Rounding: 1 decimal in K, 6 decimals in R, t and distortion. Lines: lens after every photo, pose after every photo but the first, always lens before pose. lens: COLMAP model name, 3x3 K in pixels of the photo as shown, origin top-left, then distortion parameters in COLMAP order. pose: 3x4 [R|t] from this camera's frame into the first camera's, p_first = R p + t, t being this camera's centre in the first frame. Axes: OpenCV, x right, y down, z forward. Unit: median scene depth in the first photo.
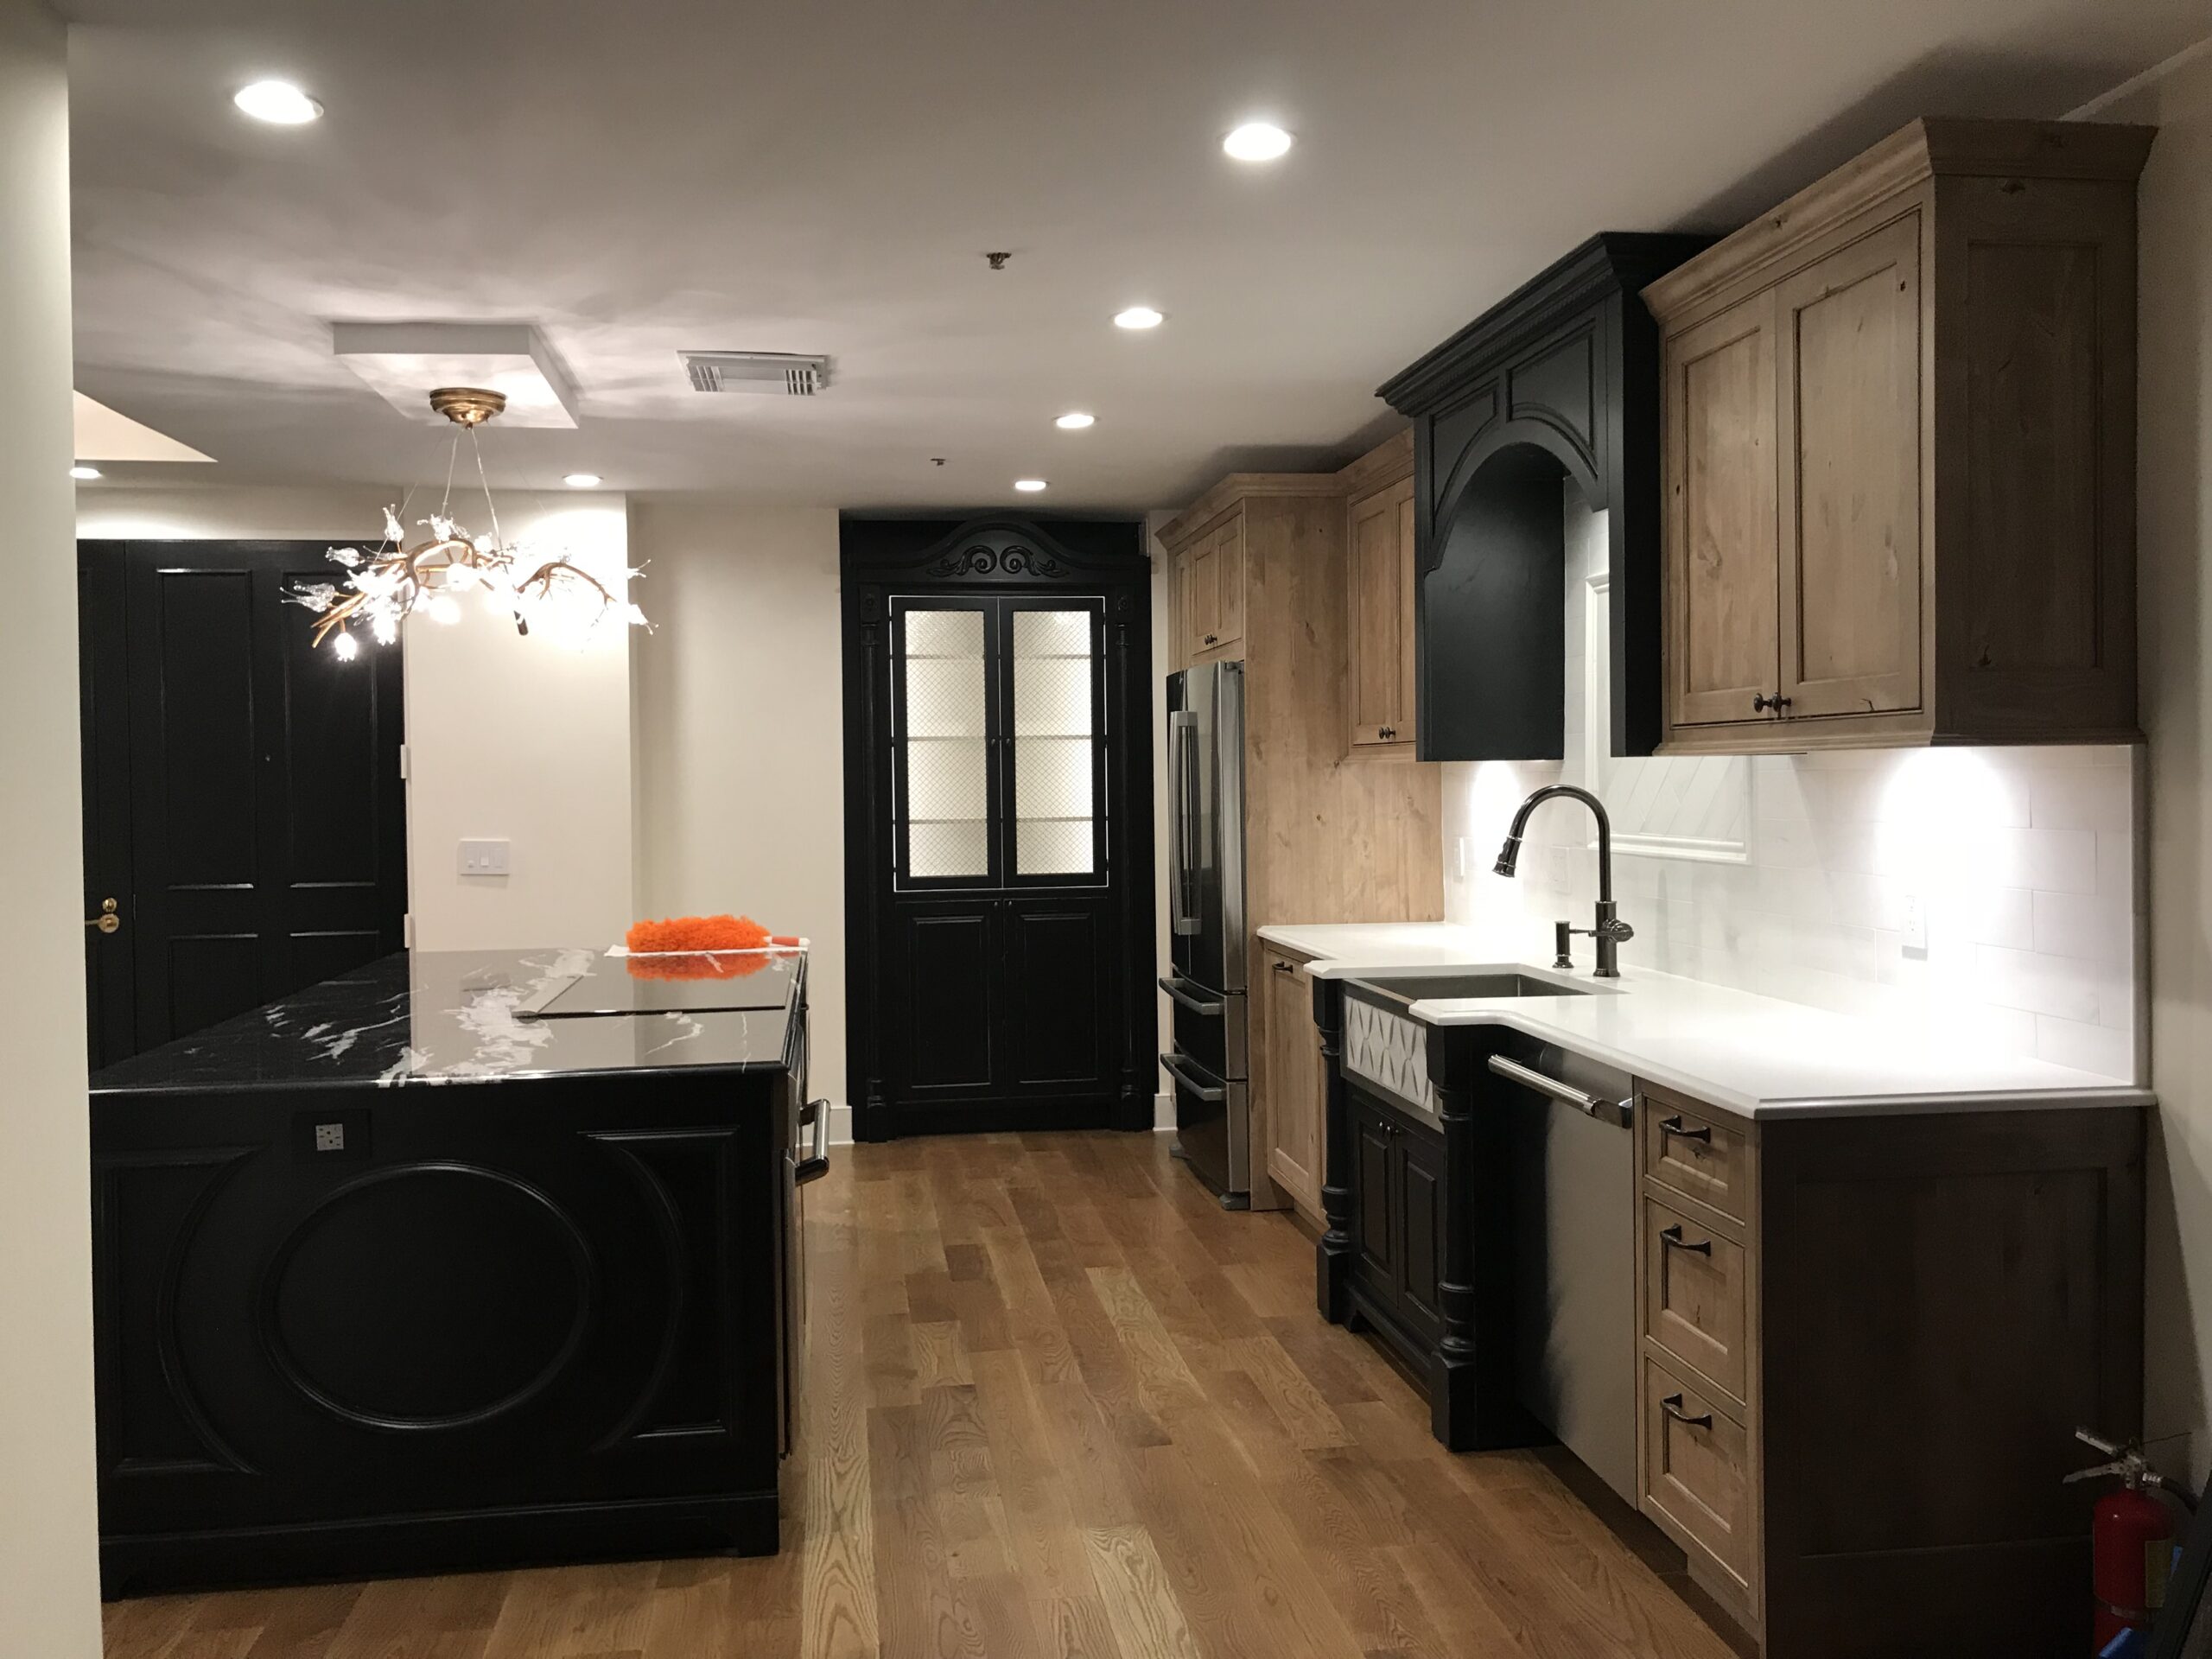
lens RADIAL K [[1811.2, 0, 1106.8], [0, 1811.2, 791.5], [0, 0, 1]] dist [0.035877, -0.037805]
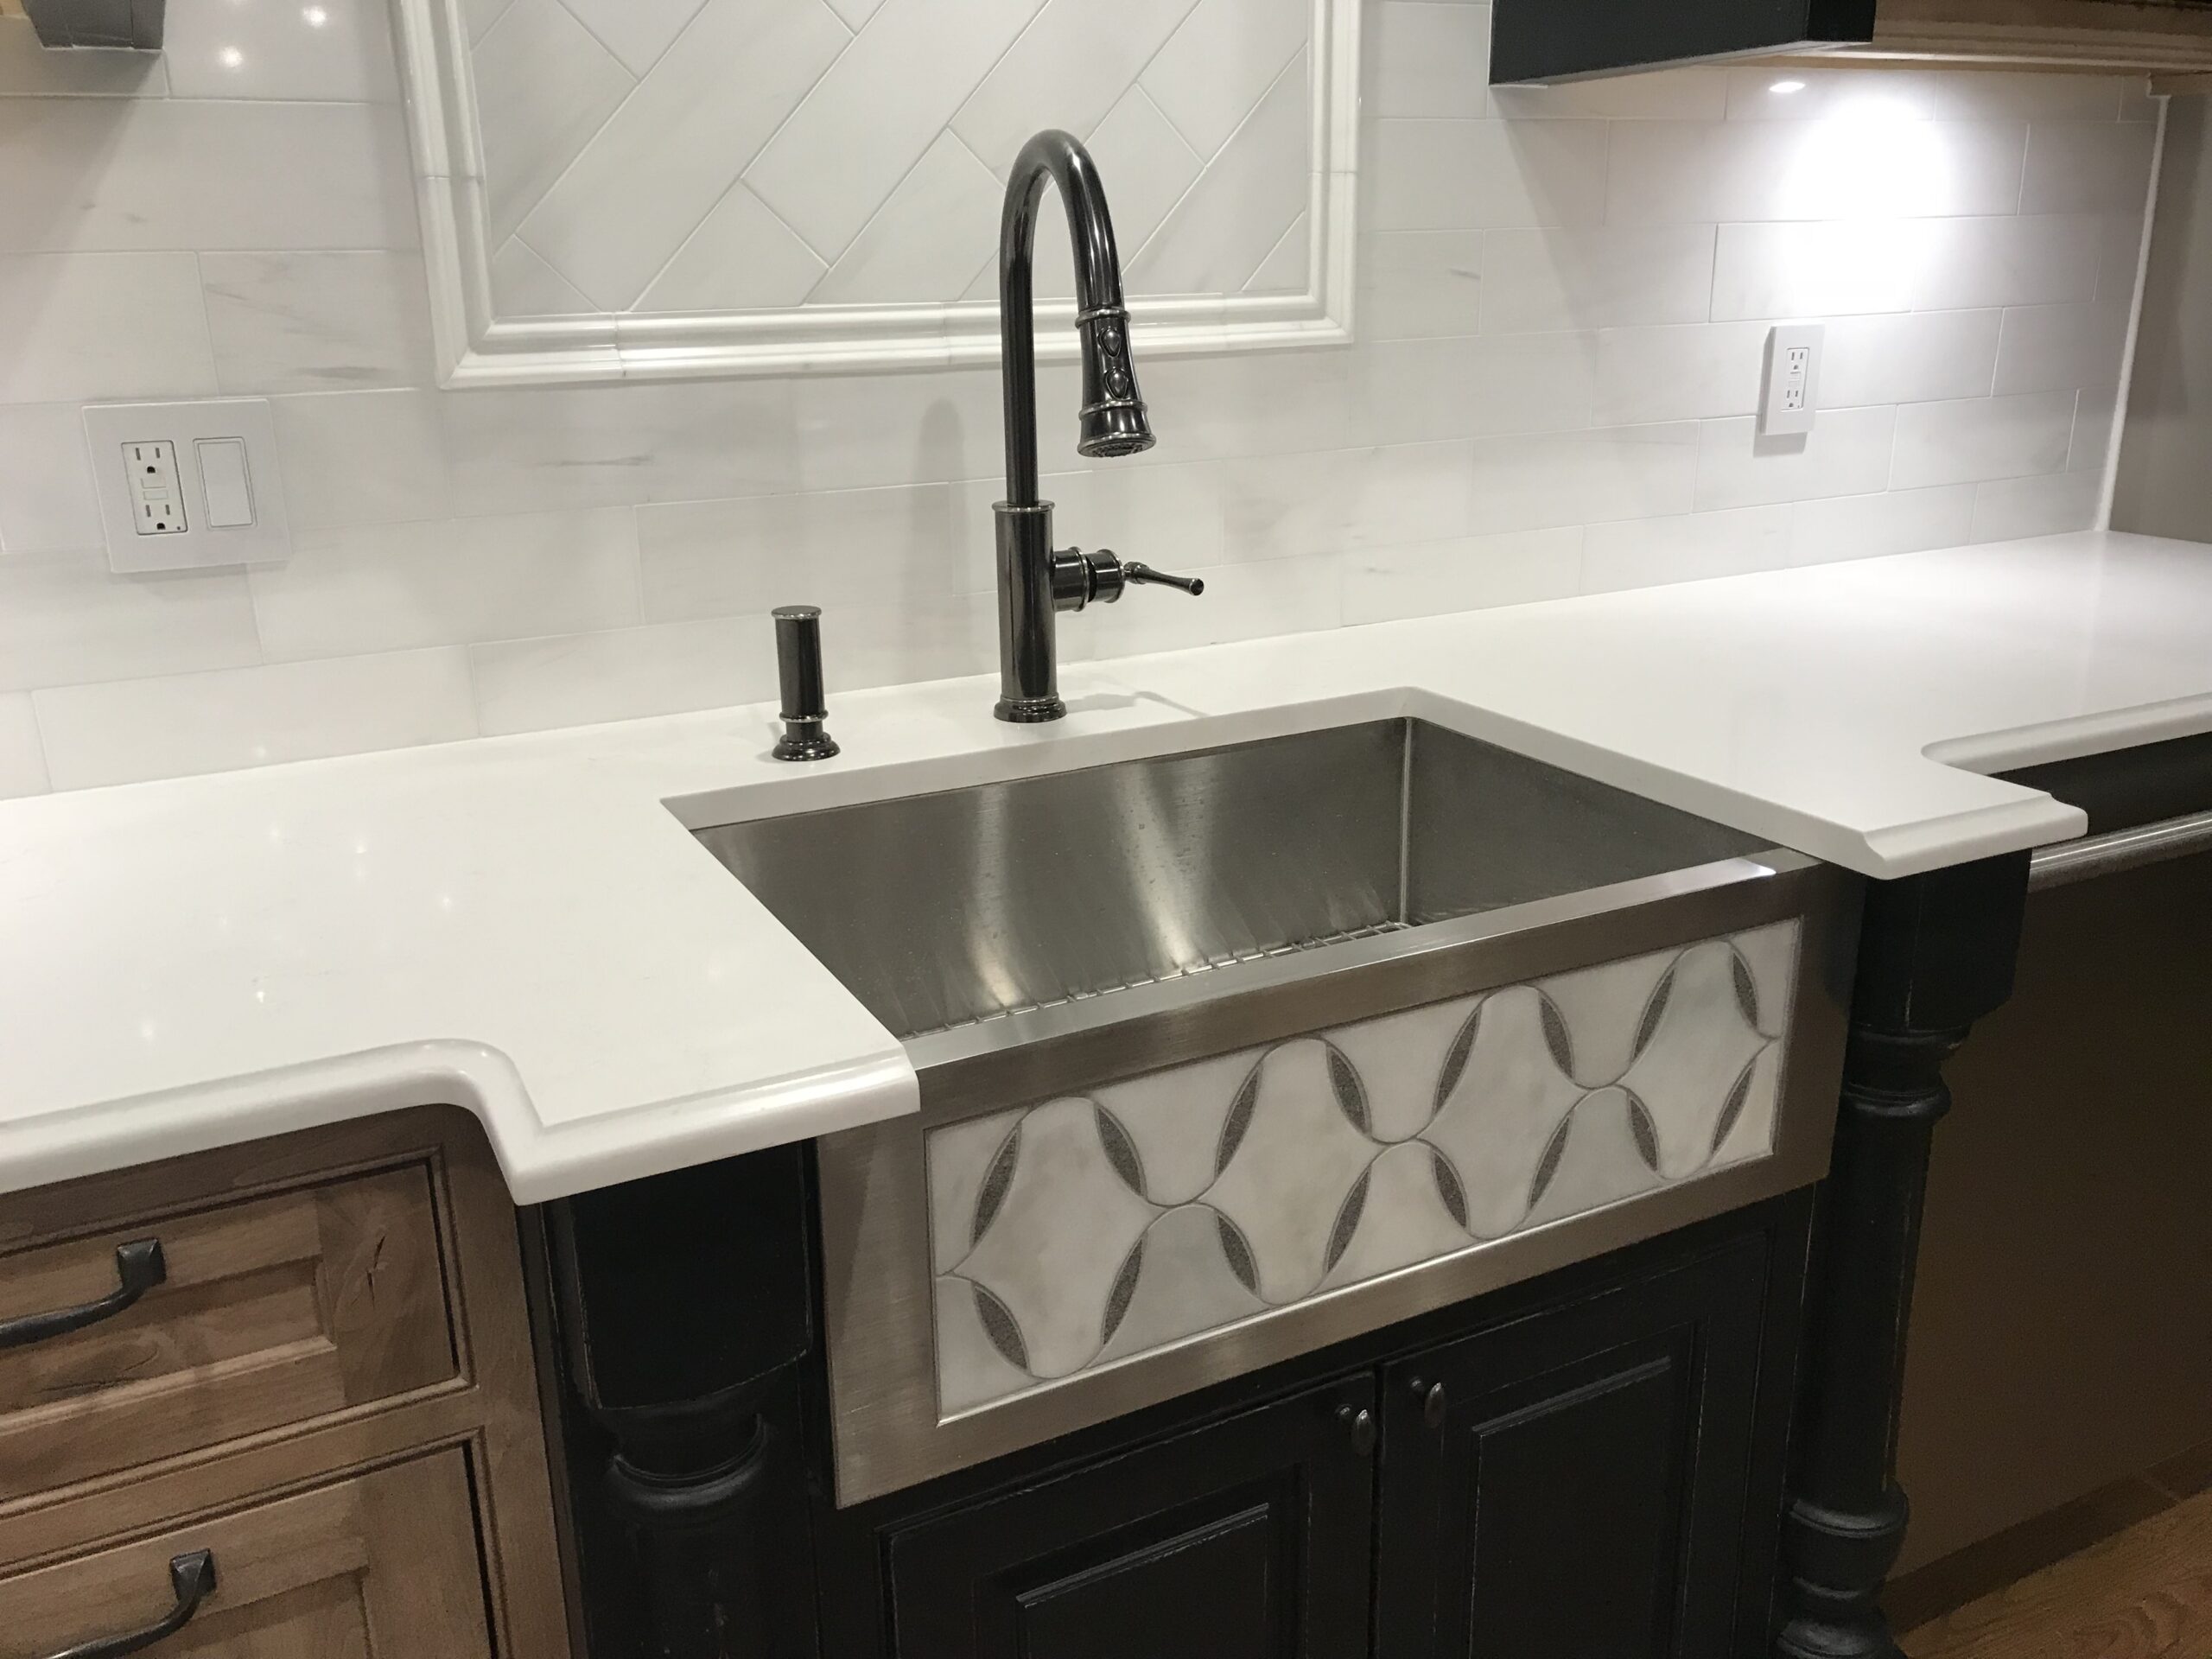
lens RADIAL K [[1811.2, 0, 1082.8], [0, 1811.2, 807.6], [0, 0, 1]] dist [0.035877, -0.037805]
pose [[-0.306884, -0.260427, 0.915423, -0.048372], [0.033610, 0.958269, 0.283884, 0.015462], [-0.951153, 0.117887, -0.285325, 0.905953]]
